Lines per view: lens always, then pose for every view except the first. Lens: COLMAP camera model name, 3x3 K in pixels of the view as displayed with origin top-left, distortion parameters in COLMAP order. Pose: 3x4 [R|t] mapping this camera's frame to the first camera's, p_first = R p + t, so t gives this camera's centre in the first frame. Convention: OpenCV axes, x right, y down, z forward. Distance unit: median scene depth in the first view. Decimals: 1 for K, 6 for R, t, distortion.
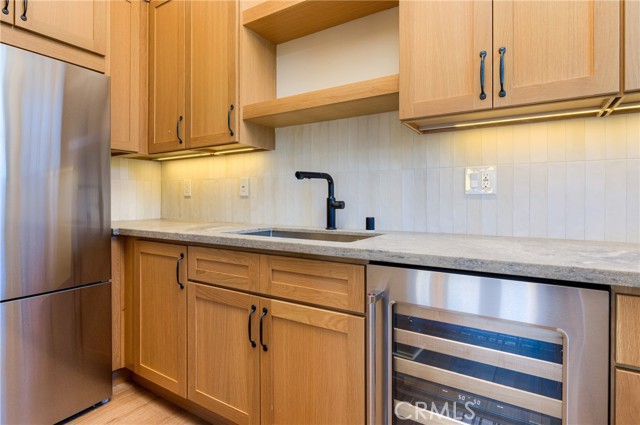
lens RADIAL K [[335.6, 0, 312.6], [0, 335.6, 203.5], [0, 0, 1]] dist [-0.004655, -0.000748]
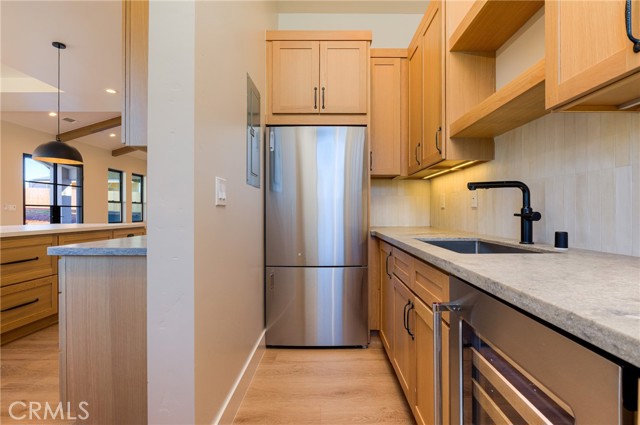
lens RADIAL K [[313.6, 0, 329.0], [0, 313.6, 213.5], [0, 0, 1]] dist [-0.004259, -0.000681]
pose [[0.539577, 0.003413, -0.841929, 0.452031], [-0.004785, 0.999988, 0.000986, -0.000875], [0.841923, 0.003497, 0.539587, 0.117149]]
